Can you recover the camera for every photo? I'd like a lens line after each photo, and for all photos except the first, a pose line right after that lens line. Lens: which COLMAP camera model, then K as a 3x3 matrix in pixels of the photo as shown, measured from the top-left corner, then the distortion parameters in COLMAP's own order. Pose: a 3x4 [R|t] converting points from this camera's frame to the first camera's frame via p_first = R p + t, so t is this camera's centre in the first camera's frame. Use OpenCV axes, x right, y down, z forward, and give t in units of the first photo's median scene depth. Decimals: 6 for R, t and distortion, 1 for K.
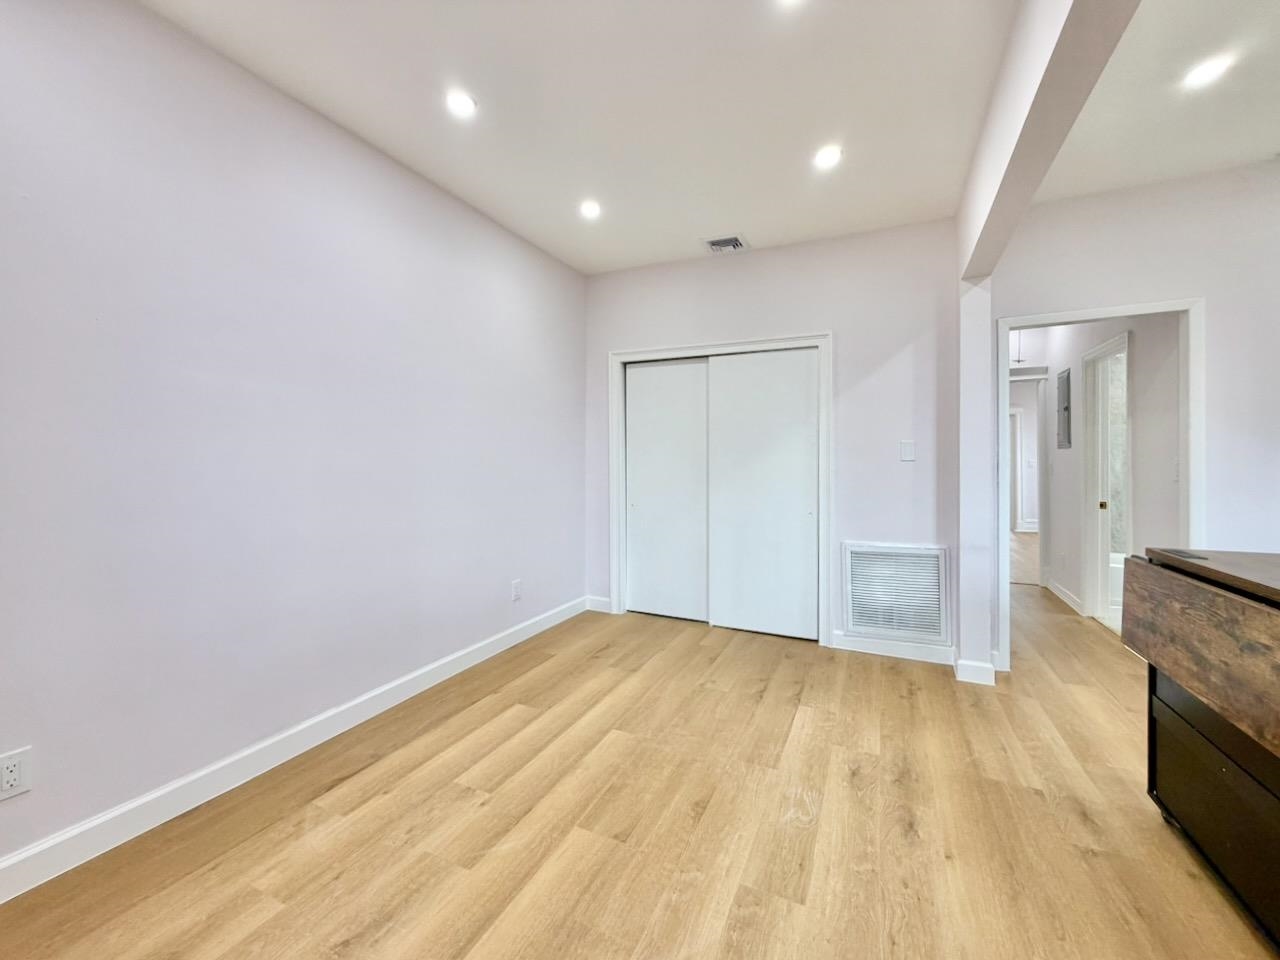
lens RADIAL K [[522.1, 0, 634.8], [0, 522.1, 466.1], [0, 0, 1]] dist [-0.000118, 0.000142]
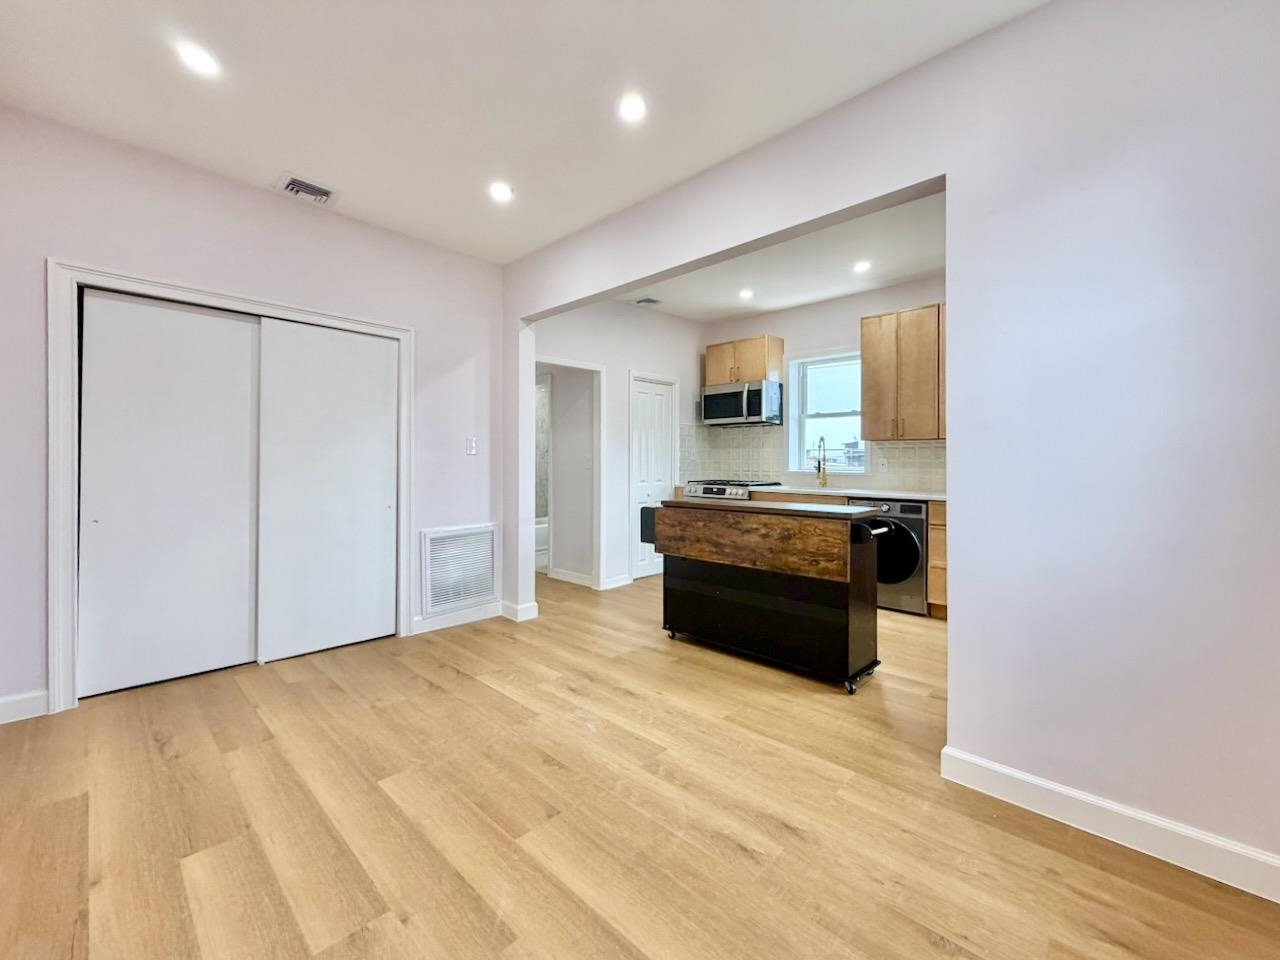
lens RADIAL K [[529.4, 0, 634.0], [0, 529.4, 463.8], [0, 0, 1]] dist [-0.000410, -0.000227]
pose [[0.323880, -0.000685, 0.946098, -0.659953], [0.003515, 0.999994, -0.000480, 0.015935], [-0.946092, 0.003481, 0.323880, 0.348832]]
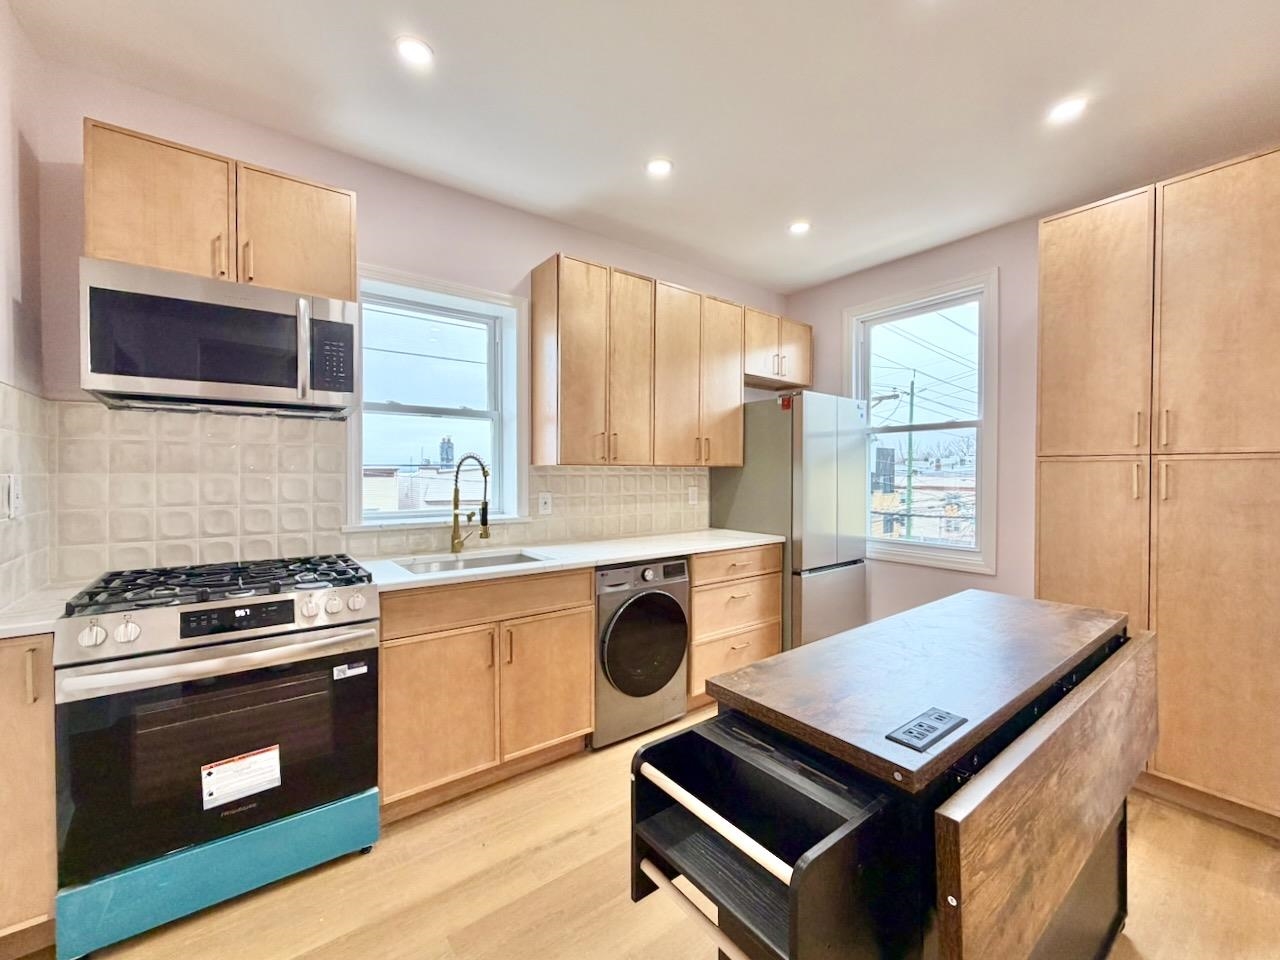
lens RADIAL K [[517.4, 0, 634.0], [0, 517.4, 476.9], [0, 0, 1]] dist [-0.000096, -0.000251]
pose [[-0.885686, -0.001097, 0.464283, 0.741368], [0.006357, 0.999875, 0.014490, -0.053327], [-0.464241, 0.015785, -0.885568, 1.070120]]
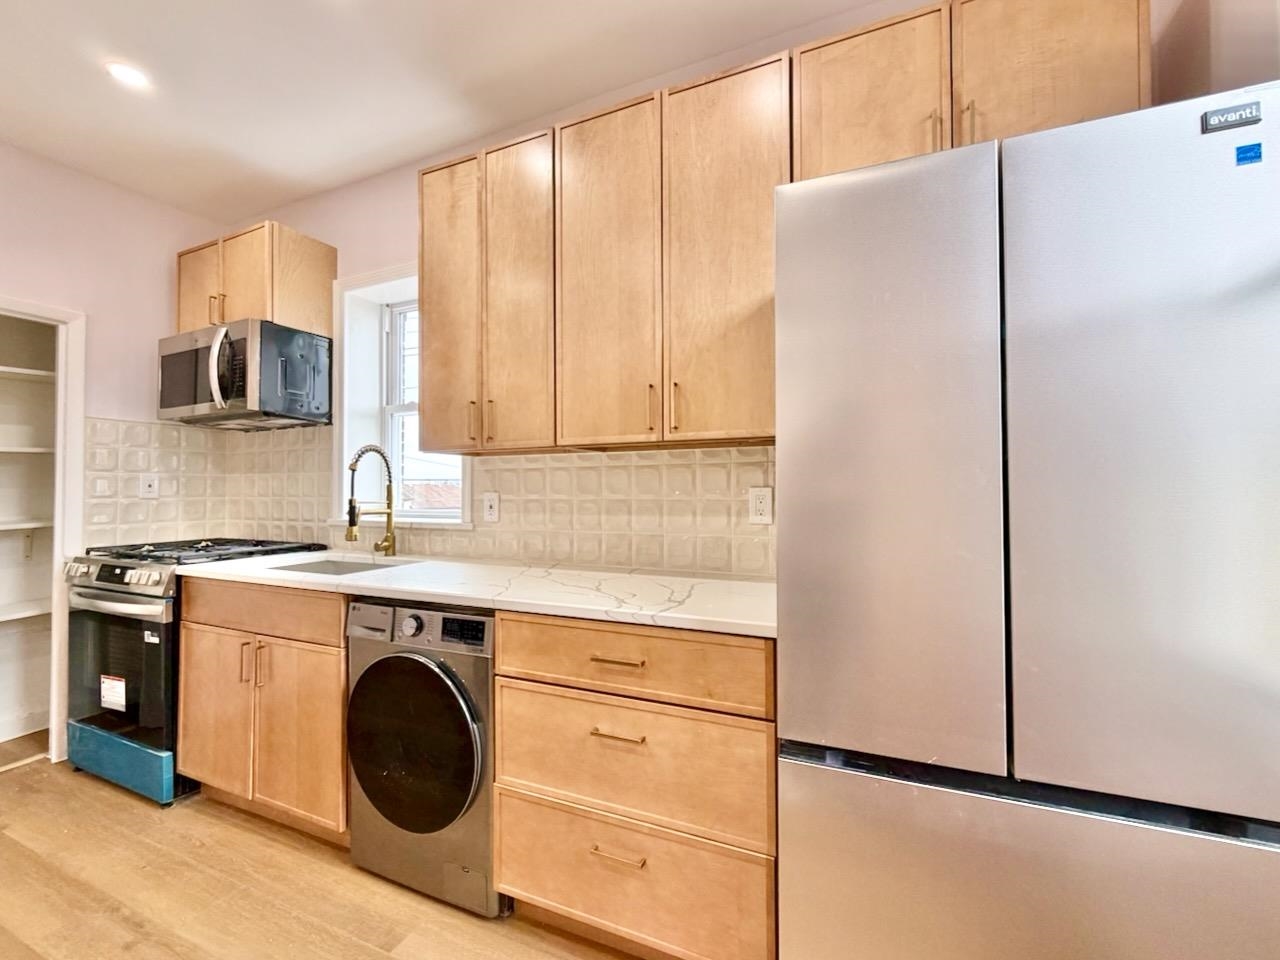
lens RADIAL K [[540.7, 0, 653.4], [0, 540.7, 478.9], [0, 0, 1]] dist [-0.000608, -0.000498]
pose [[-0.029225, 0.024636, 0.999269, 0.534956], [0.014785, 0.999598, -0.024212, 0.001554], [-0.999464, 0.014067, -0.029577, -0.137203]]
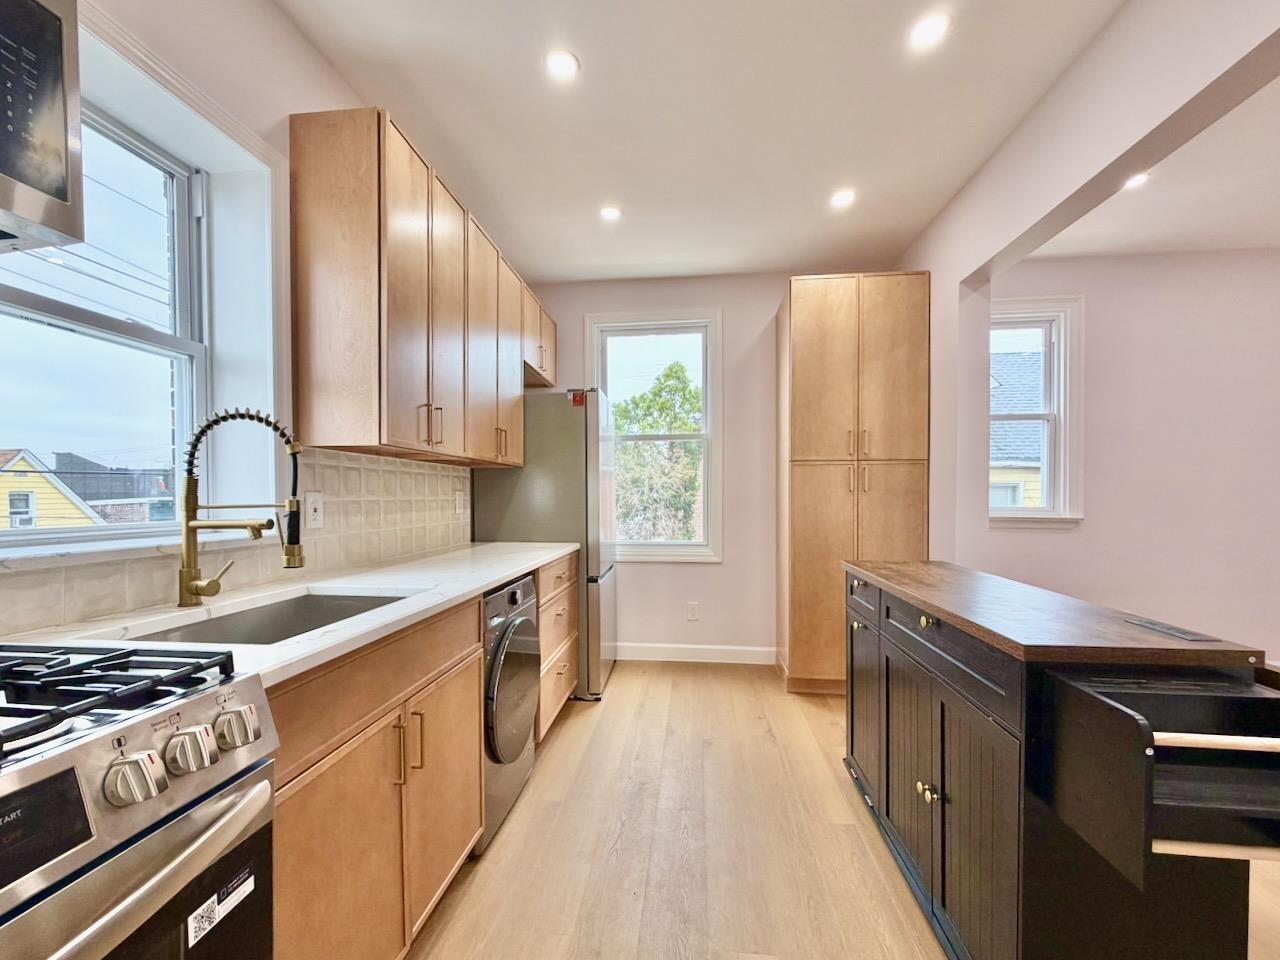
lens RADIAL K [[538.7, 0, 633.0], [0, 538.7, 504.0], [0, 0, 1]] dist [-0.000521, 0.000096]
pose [[-0.947406, 0.011588, -0.319825, 1.292440], [0.004645, 0.999737, 0.022462, -0.000813], [0.320001, 0.019795, -0.947210, 0.967644]]
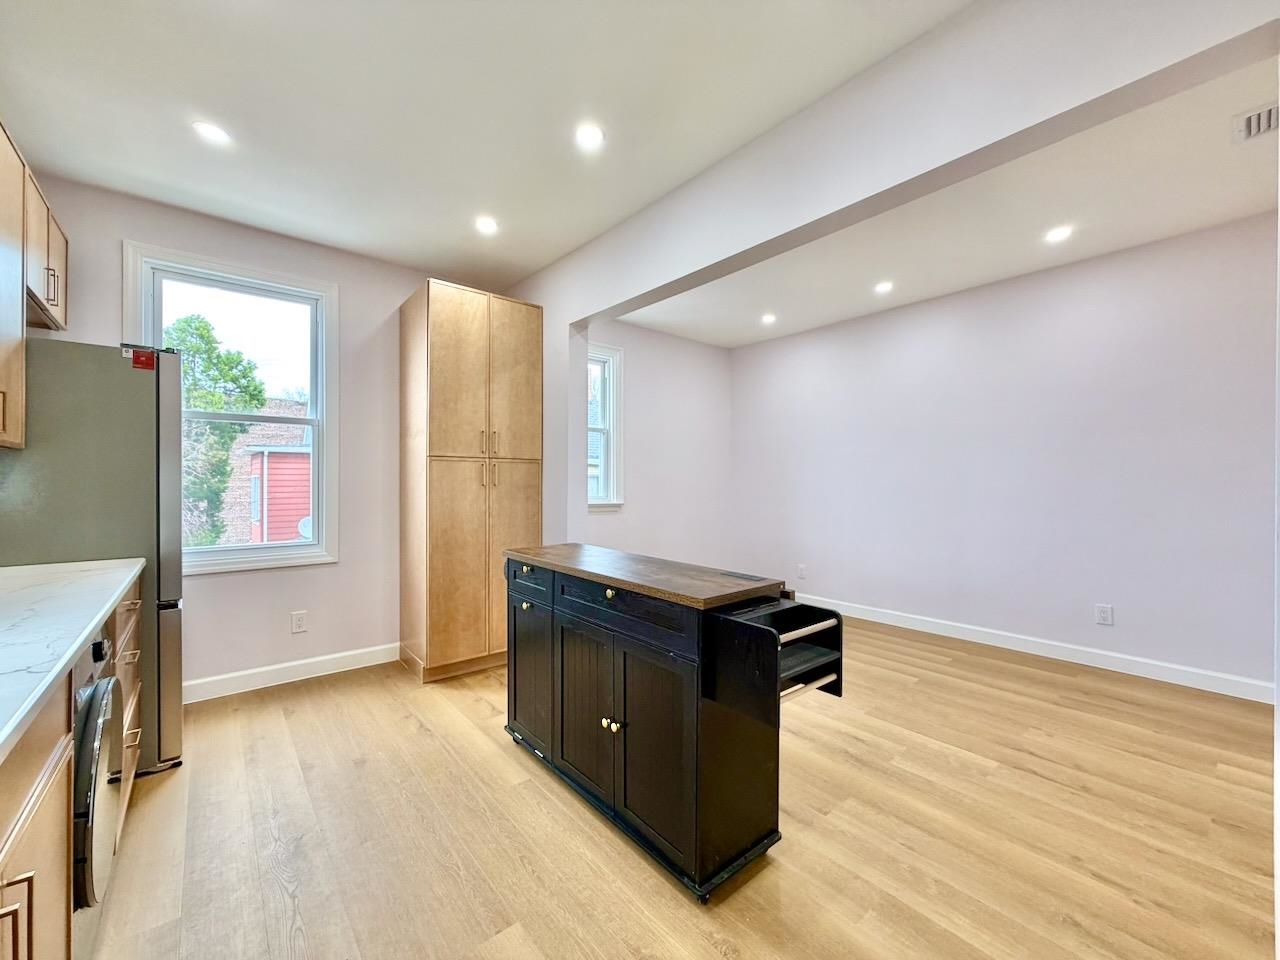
lens RADIAL K [[509.6, 0, 635.9], [0, 509.6, 481.3], [0, 0, 1]] dist [-0.000202, 0.000113]
pose [[-0.420470, 0.003590, -0.907299, 1.443894], [-0.005153, 0.999967, 0.006345, -0.021642], [0.907292, 0.007343, -0.420437, 0.854442]]
